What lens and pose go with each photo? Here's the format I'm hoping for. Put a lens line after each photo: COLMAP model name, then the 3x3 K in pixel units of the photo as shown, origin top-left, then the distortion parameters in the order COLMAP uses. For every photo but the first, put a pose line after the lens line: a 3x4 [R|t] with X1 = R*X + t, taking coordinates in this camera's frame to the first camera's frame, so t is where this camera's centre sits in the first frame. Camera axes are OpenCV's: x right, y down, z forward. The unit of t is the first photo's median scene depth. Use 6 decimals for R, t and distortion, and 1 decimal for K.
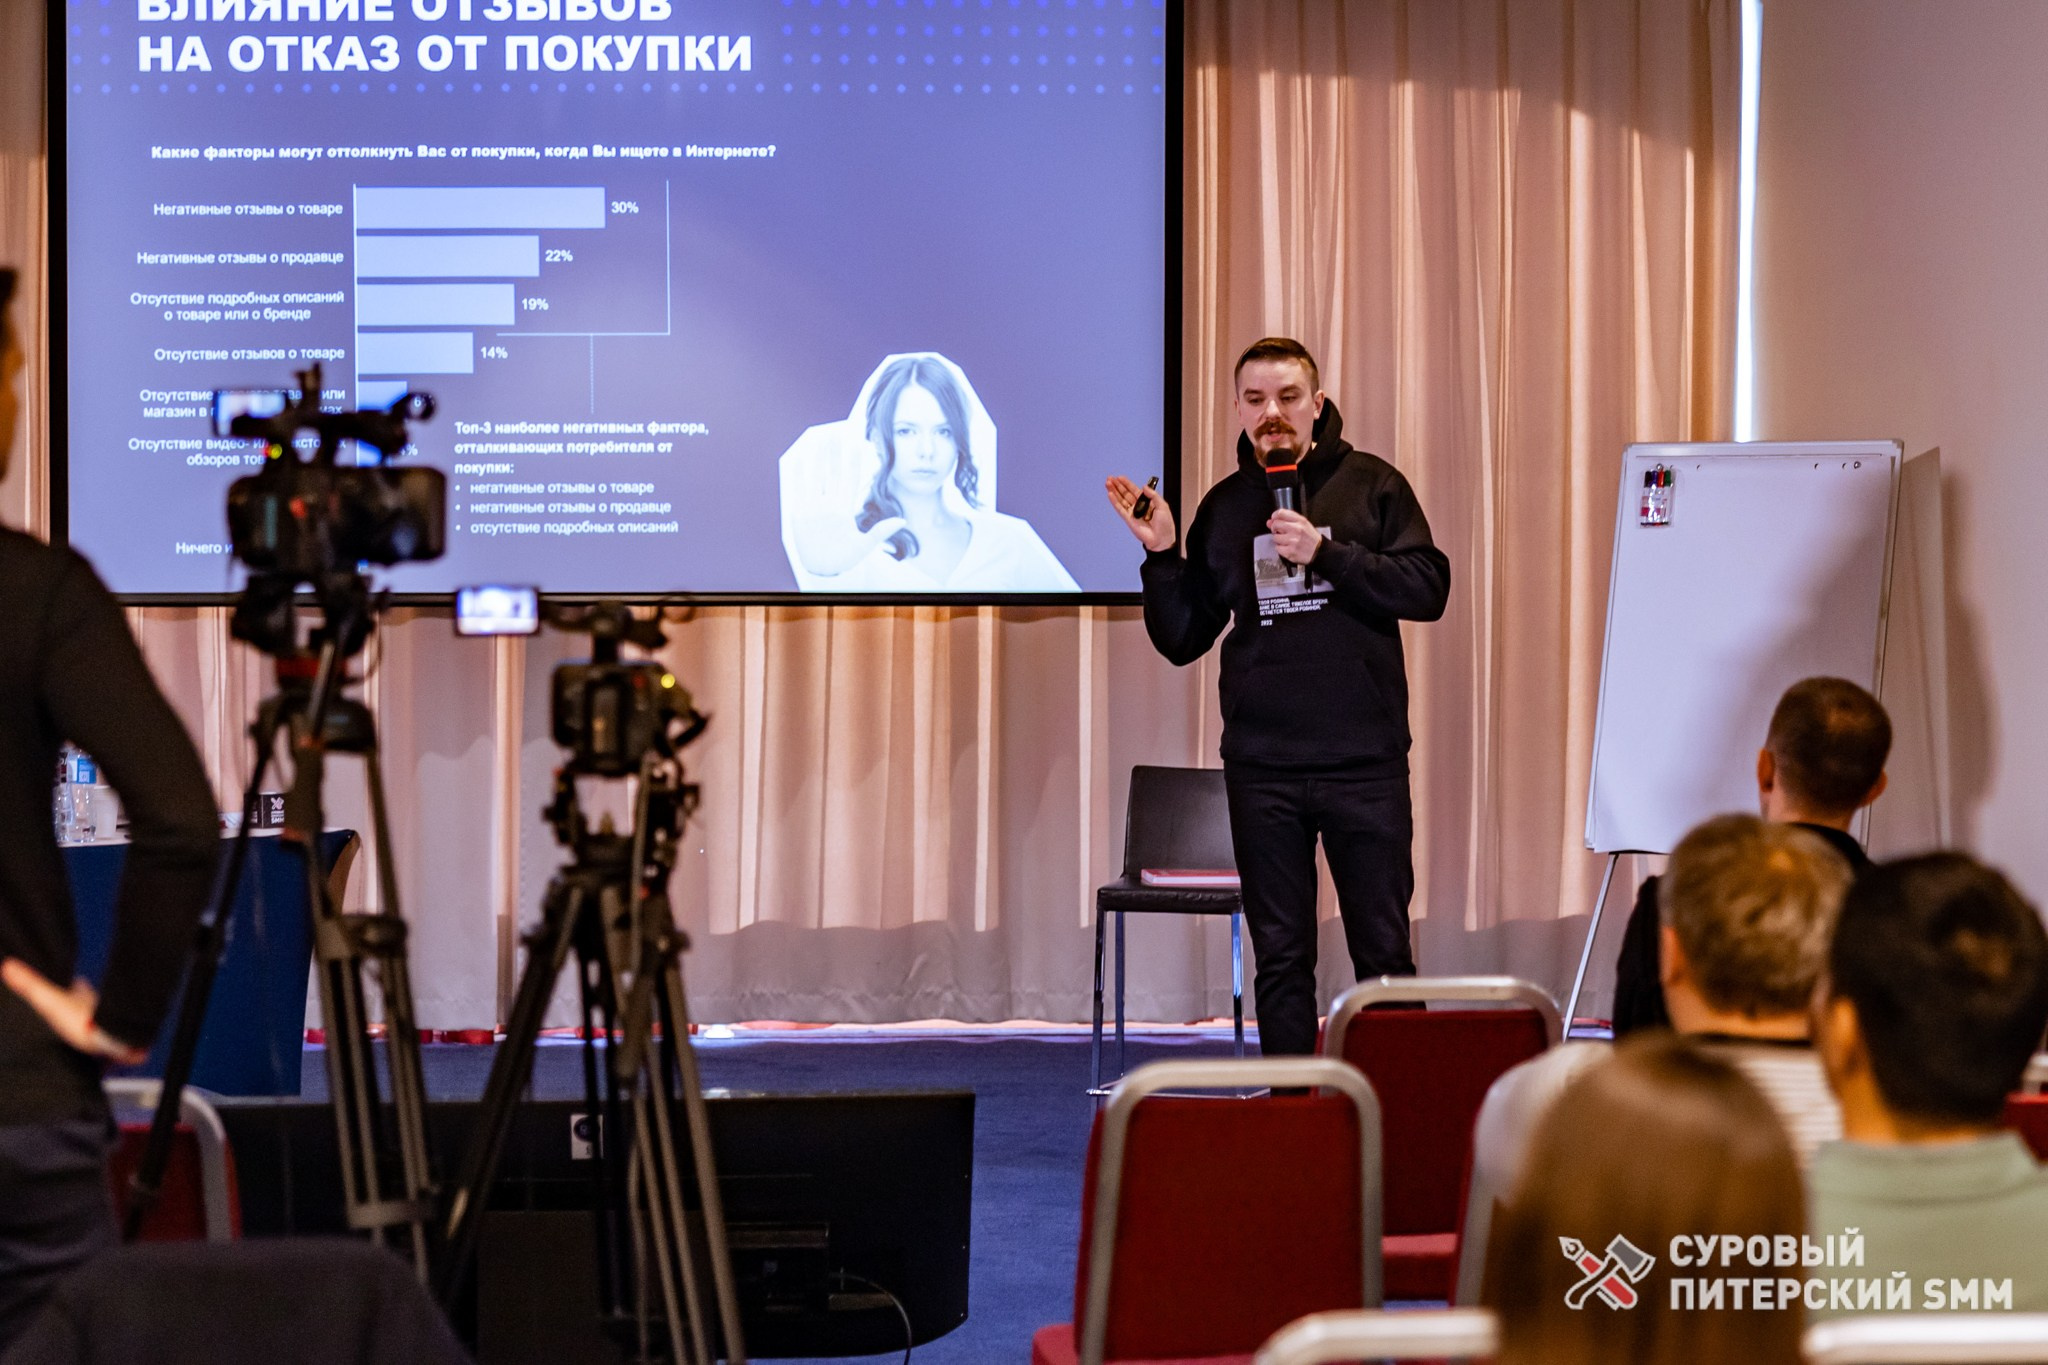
lens RADIAL K [[5178.6, 0, 1024.0], [0, 5178.6, 682.5], [0, 0, 1]] dist [-0.047243, 0.009453]
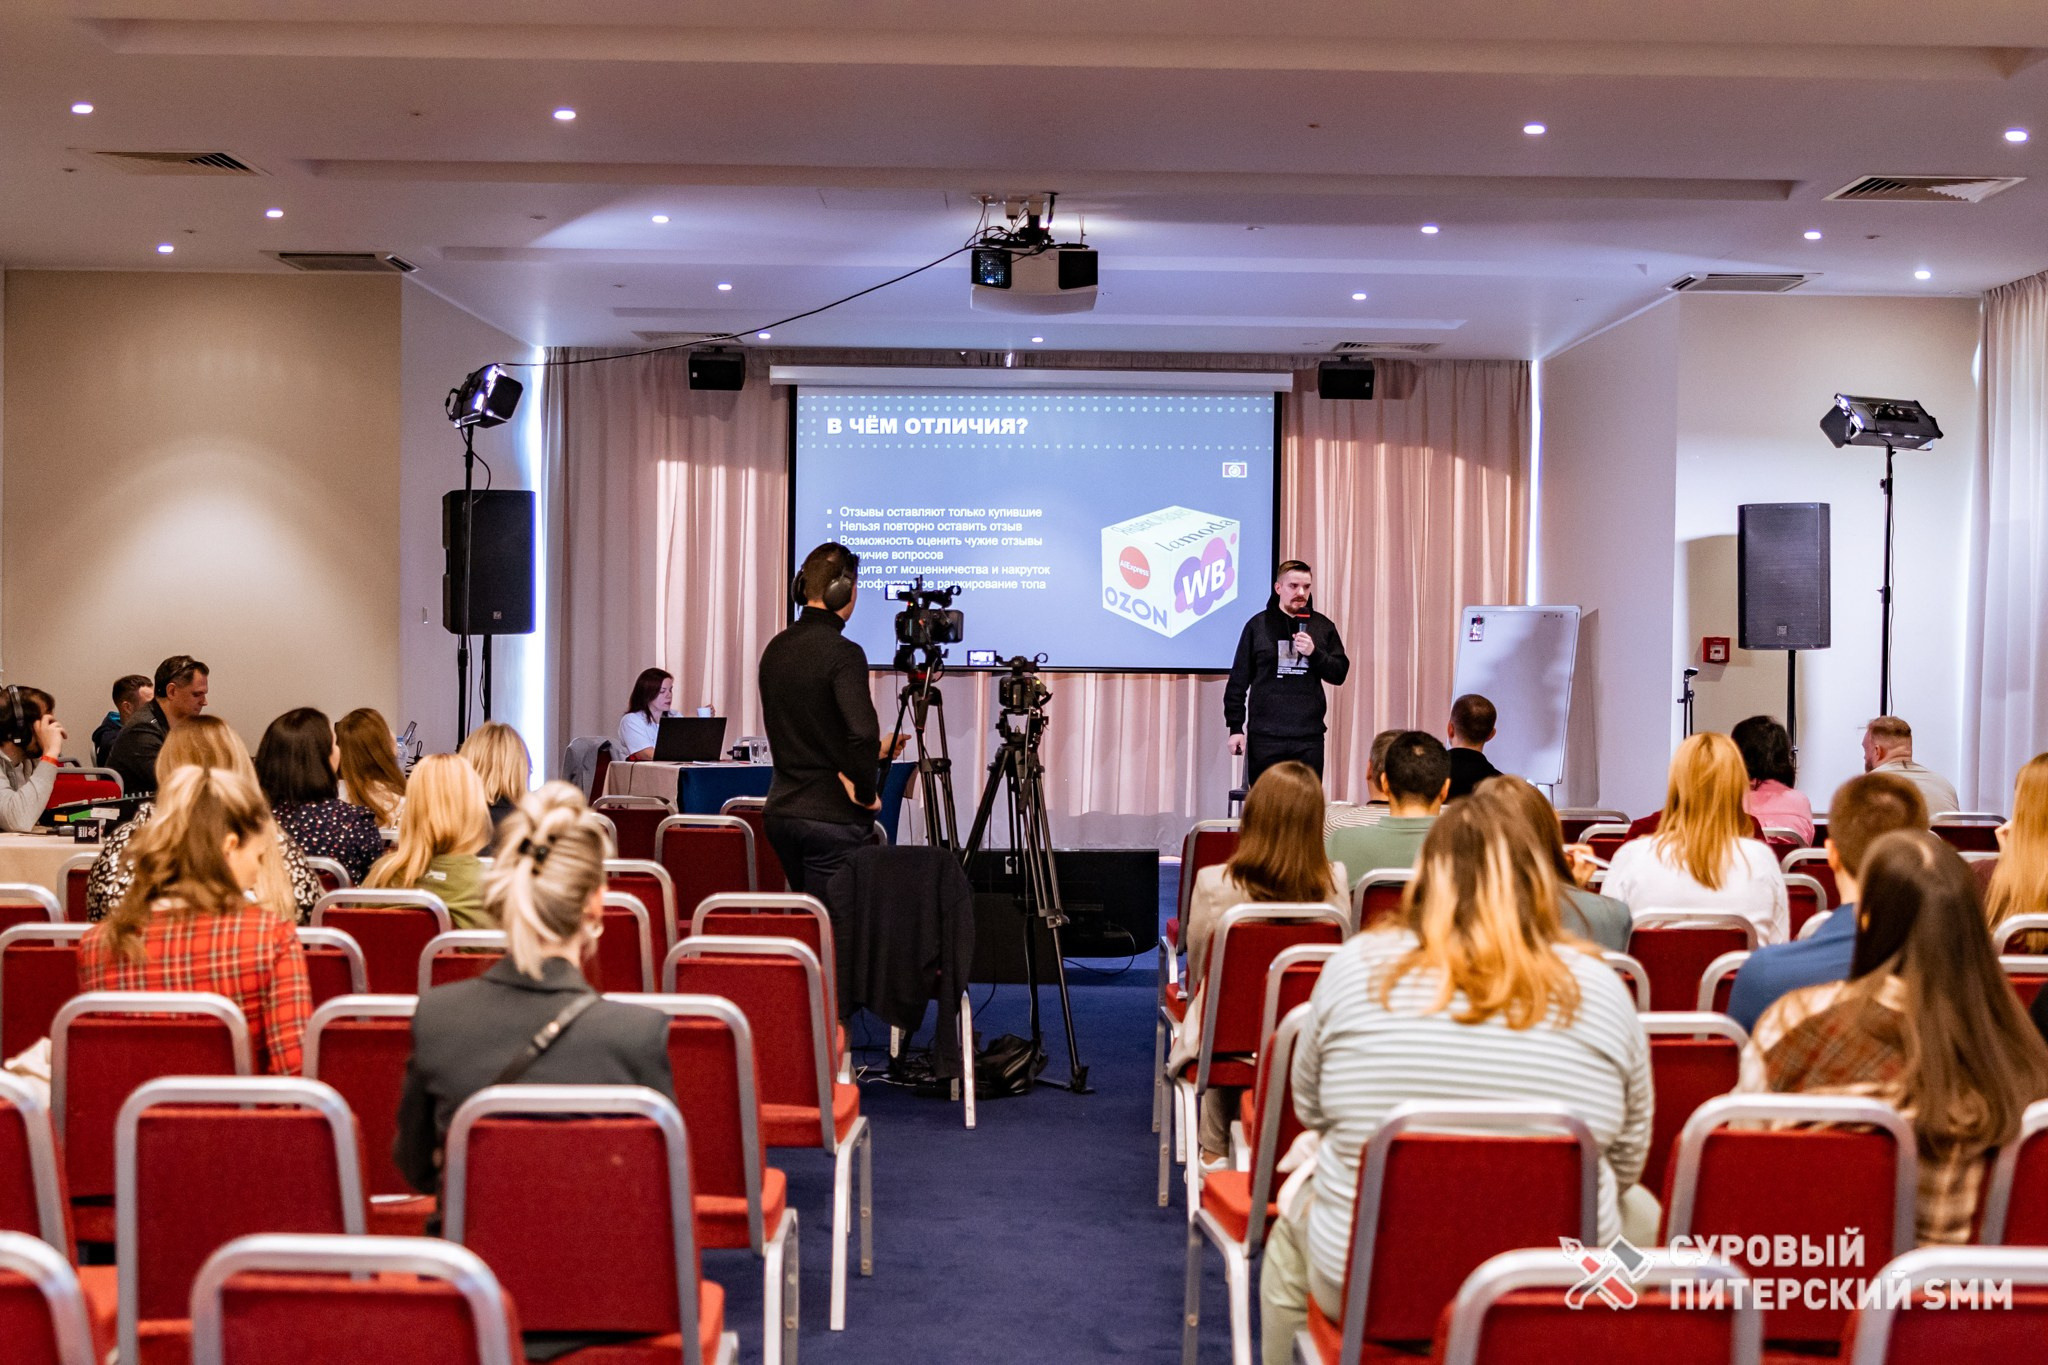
lens RADIAL K [[2922.6, 0, 1024.0], [0, 2922.6, 682.5], [0, 0, 1]] dist [0.005826, 0.001430]
pose [[0.996385, 0.012002, -0.084103, 0.053601], [-0.013507, 0.999758, -0.017349, 0.023984], [0.083874, 0.018422, 0.996306, -0.562636]]
